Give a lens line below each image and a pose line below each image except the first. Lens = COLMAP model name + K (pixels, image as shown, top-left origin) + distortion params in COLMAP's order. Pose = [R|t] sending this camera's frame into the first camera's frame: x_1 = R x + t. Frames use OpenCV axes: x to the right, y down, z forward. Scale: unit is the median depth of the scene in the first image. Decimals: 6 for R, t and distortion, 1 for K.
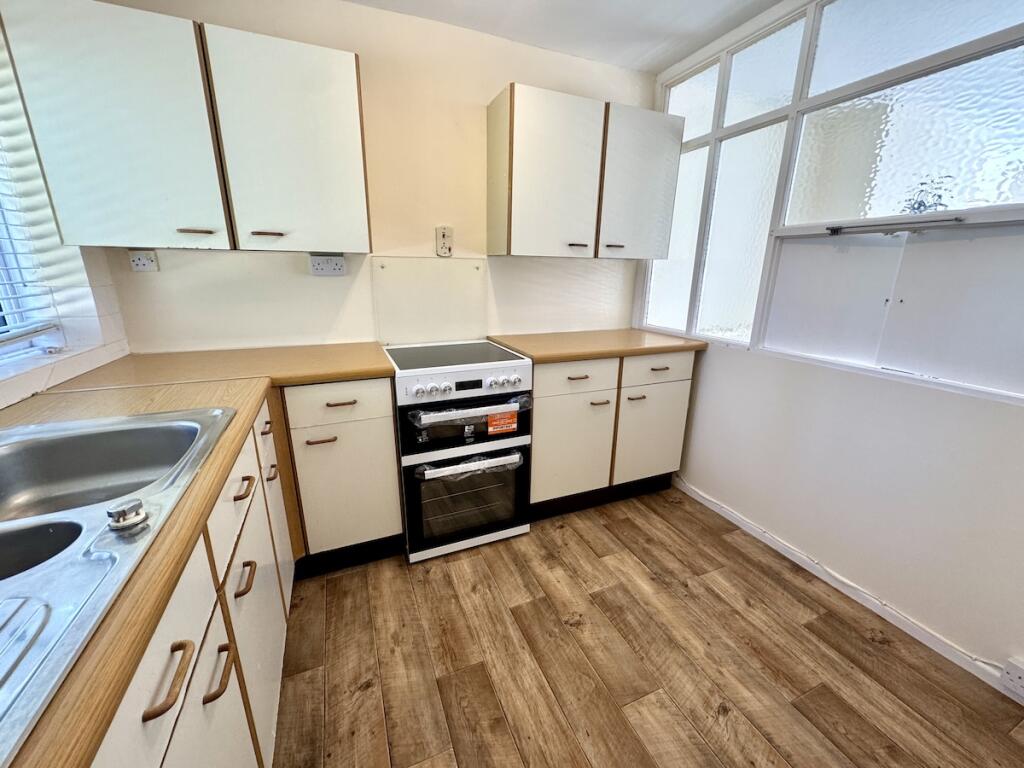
lens RADIAL K [[409.4, 0, 512.2], [0, 409.4, 385.1], [0, 0, 1]] dist [-0.002723, 0.000578]
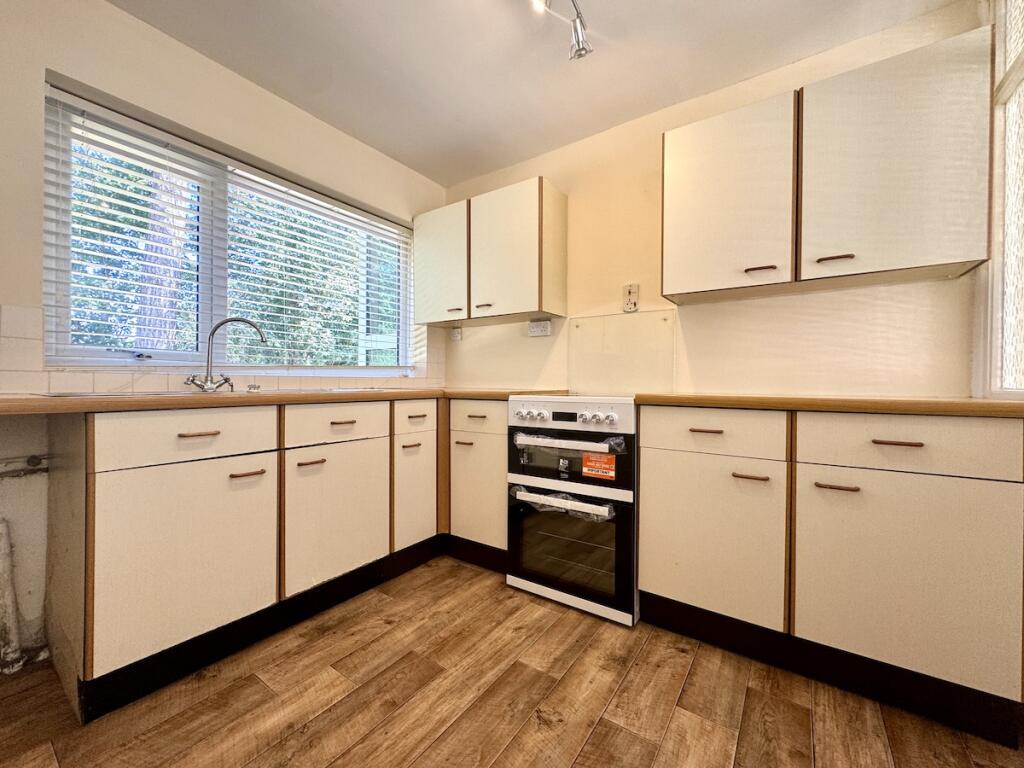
lens RADIAL K [[409.4, 0, 512.0], [0, 409.4, 384.5], [0, 0, 1]] dist [-0.002723, 0.000578]
pose [[0.528511, -0.005008, -0.848912, 0.686063], [-0.231975, 0.961072, -0.150092, 0.105405], [0.816617, 0.276252, 0.506776, 0.359891]]
